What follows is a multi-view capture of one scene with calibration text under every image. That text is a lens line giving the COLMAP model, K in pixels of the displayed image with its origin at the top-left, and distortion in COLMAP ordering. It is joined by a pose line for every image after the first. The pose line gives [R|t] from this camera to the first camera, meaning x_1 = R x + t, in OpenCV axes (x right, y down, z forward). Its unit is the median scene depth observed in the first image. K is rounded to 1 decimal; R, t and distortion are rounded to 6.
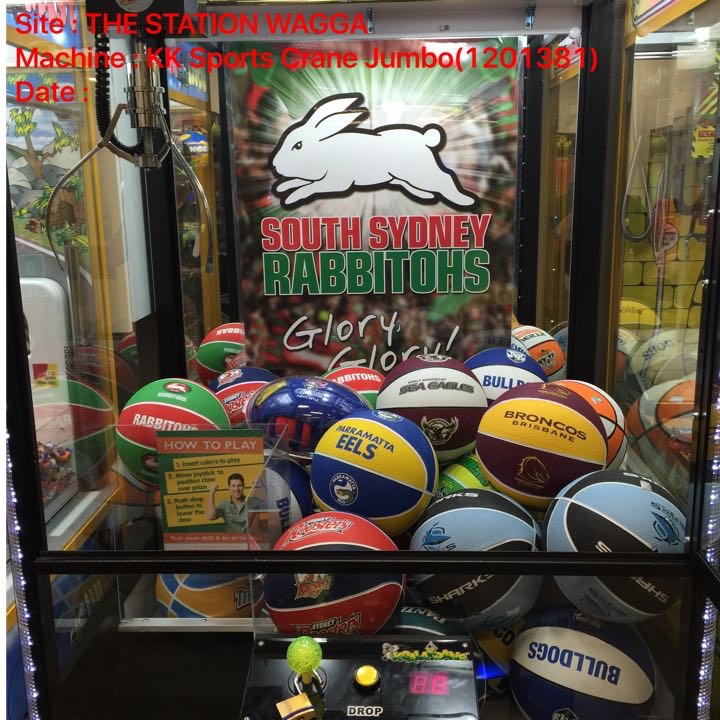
lens RADIAL K [[717.5, 0, 372.8], [0, 717.5, 363.2], [0, 0, 1]] dist [0.009760, -0.004627]
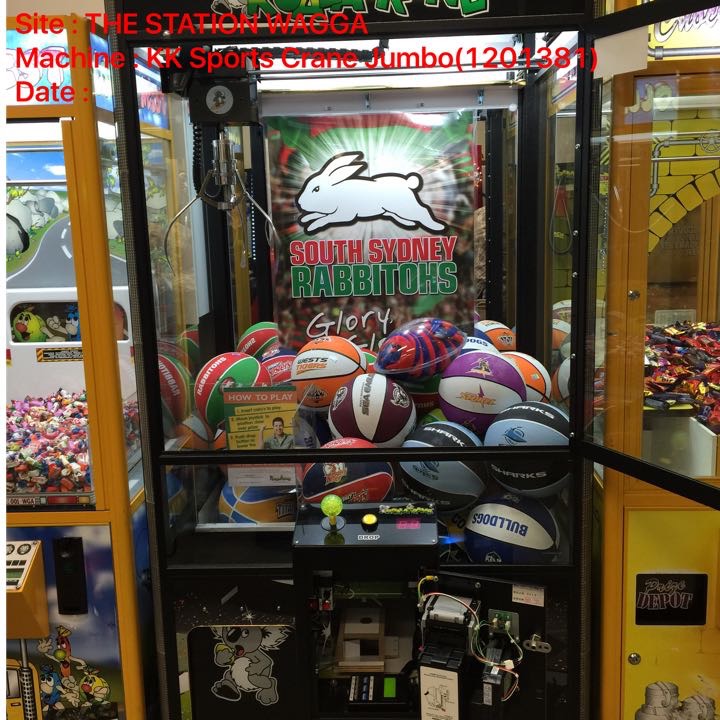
lens RADIAL K [[717.5, 0, 372.8], [0, 717.5, 363.2], [0, 0, 1]] dist [0.009760, -0.004627]
pose [[0.999907, -0.012913, -0.004282, 0.006057], [0.012757, 0.999316, -0.034713, 0.082194], [0.004727, 0.034655, 0.999388, -0.371959]]
